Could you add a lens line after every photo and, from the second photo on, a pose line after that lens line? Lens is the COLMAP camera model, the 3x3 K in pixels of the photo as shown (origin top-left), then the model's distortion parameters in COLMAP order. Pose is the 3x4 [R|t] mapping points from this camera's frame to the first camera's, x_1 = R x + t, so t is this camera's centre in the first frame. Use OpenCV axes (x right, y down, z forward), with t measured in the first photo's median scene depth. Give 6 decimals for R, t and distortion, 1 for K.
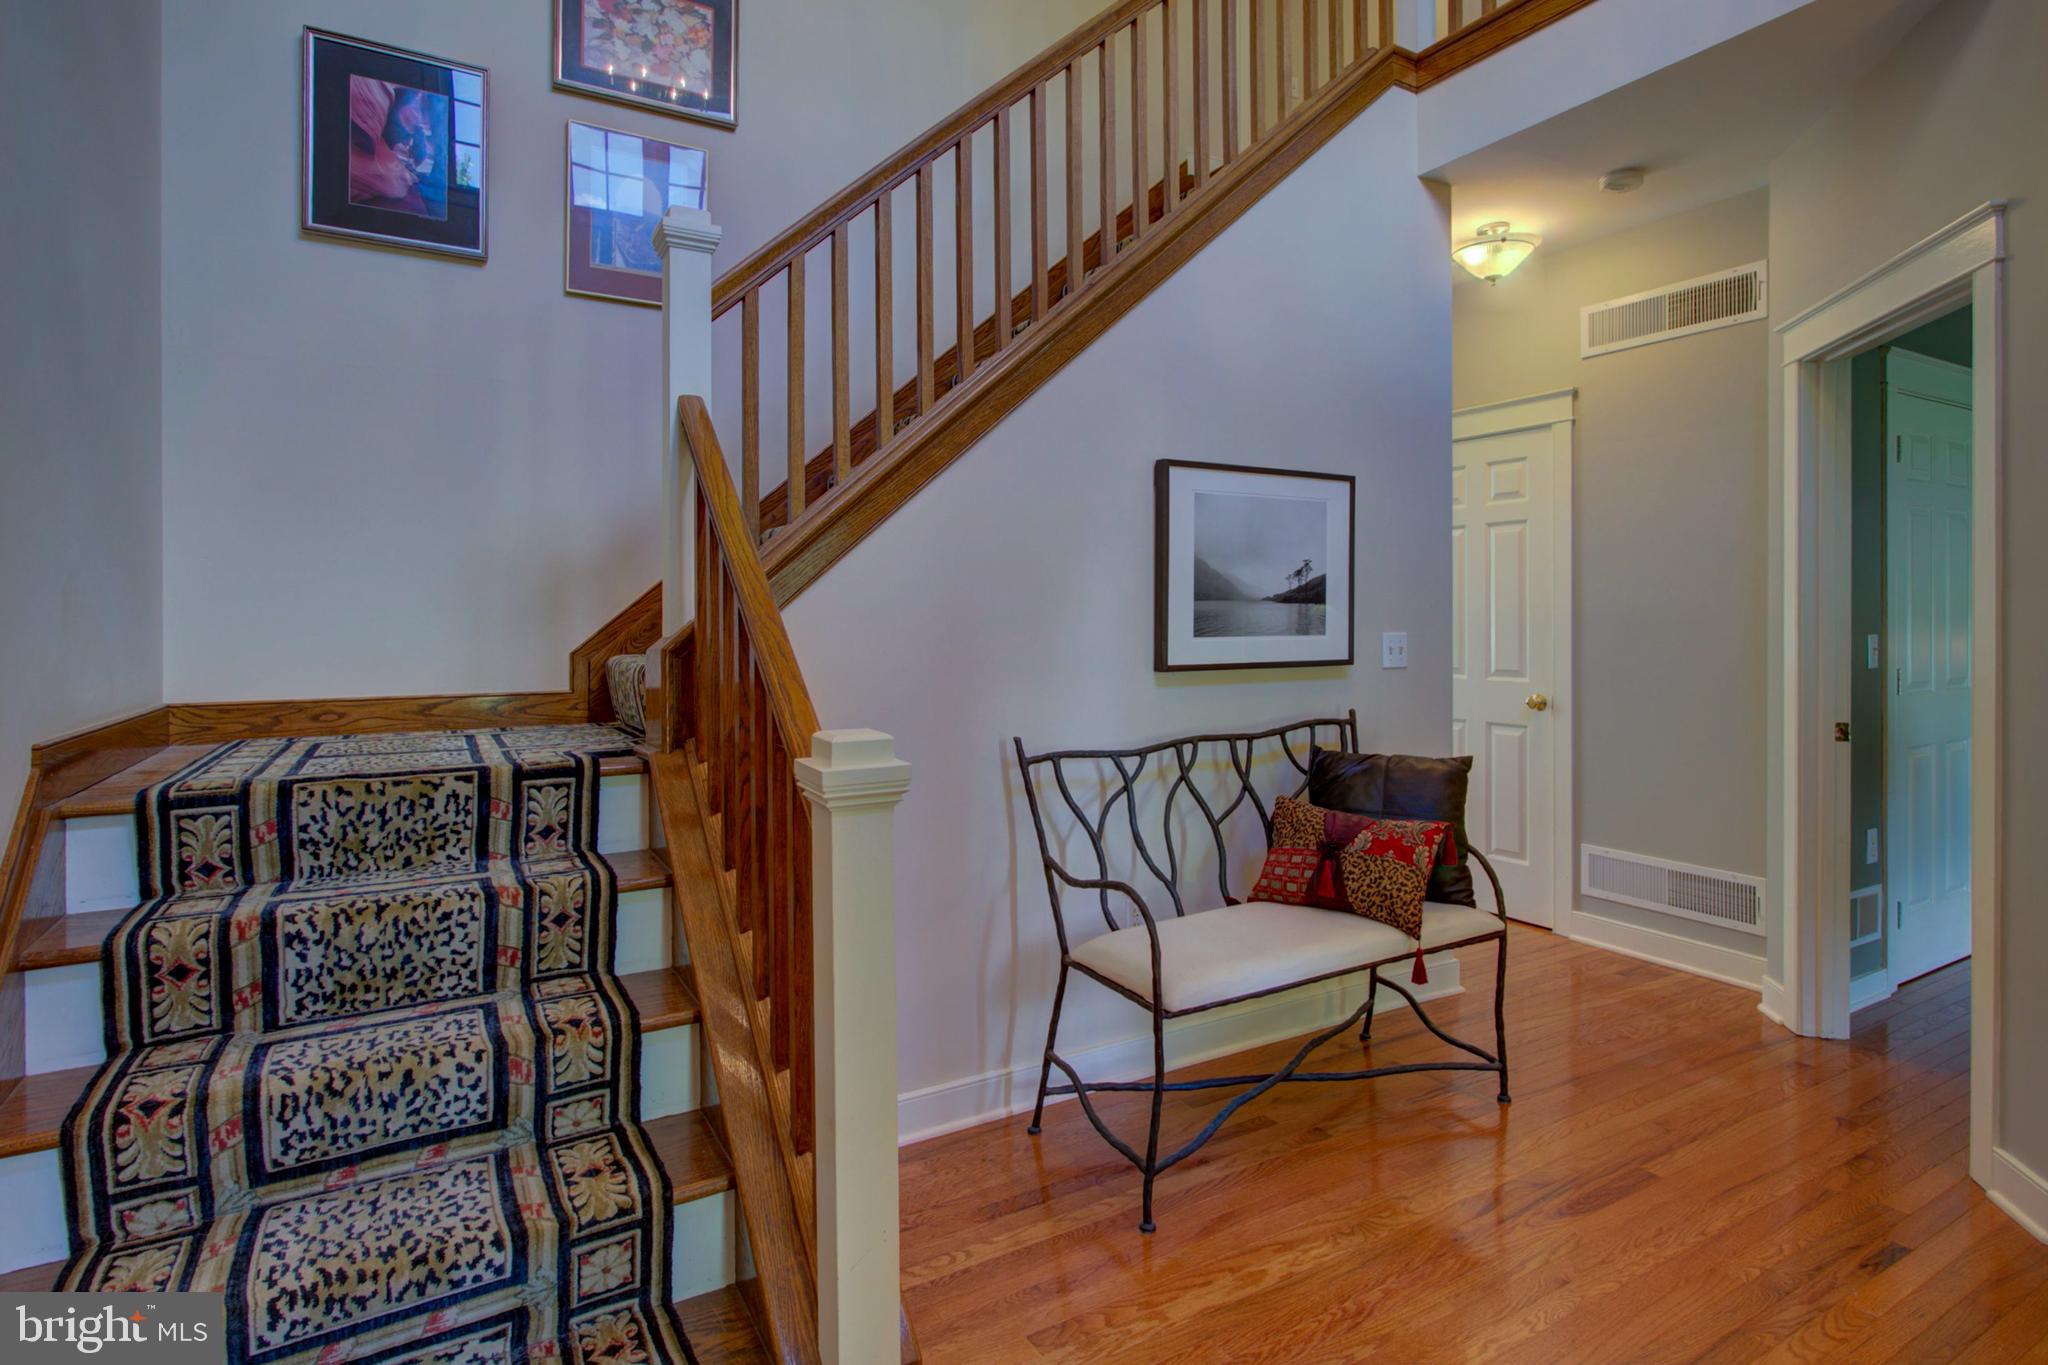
lens RADIAL K [[1039.9, 0, 1028.3], [0, 1039.9, 630.8], [0, 0, 1]] dist [-0.002893, -0.001019]
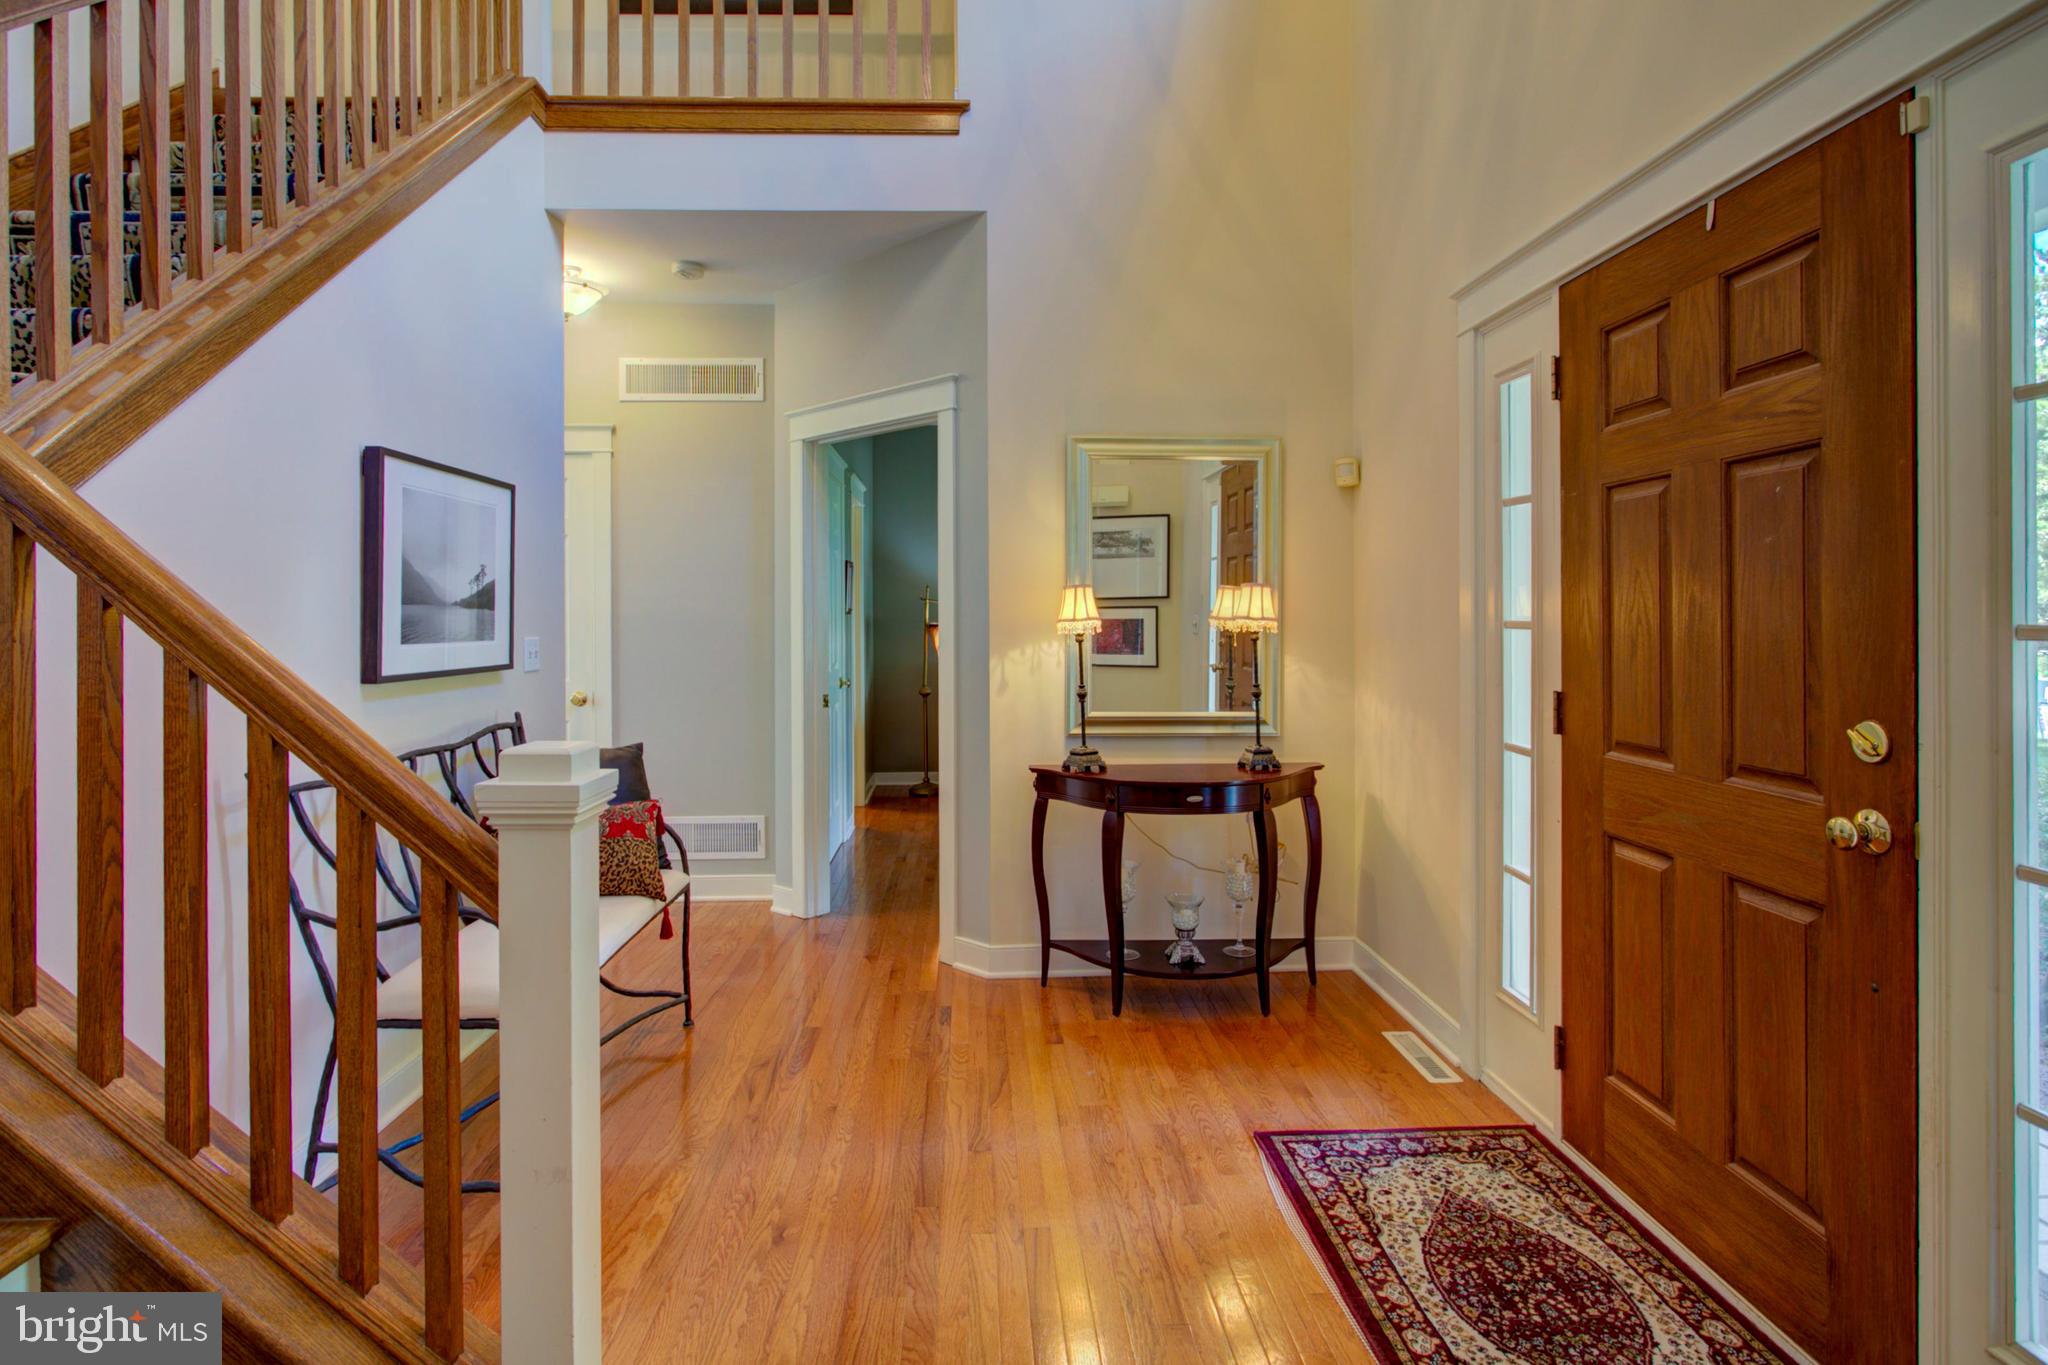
lens RADIAL K [[1021.3, 0, 1007.7], [0, 1021.3, 632.0], [0, 0, 1]] dist [0.000142, -0.000059]
pose [[0.478331, -0.010238, 0.878120, -0.346987], [0.015561, 0.999874, 0.003181, 0.000435], [-0.878041, 0.012143, 0.478430, 0.093387]]
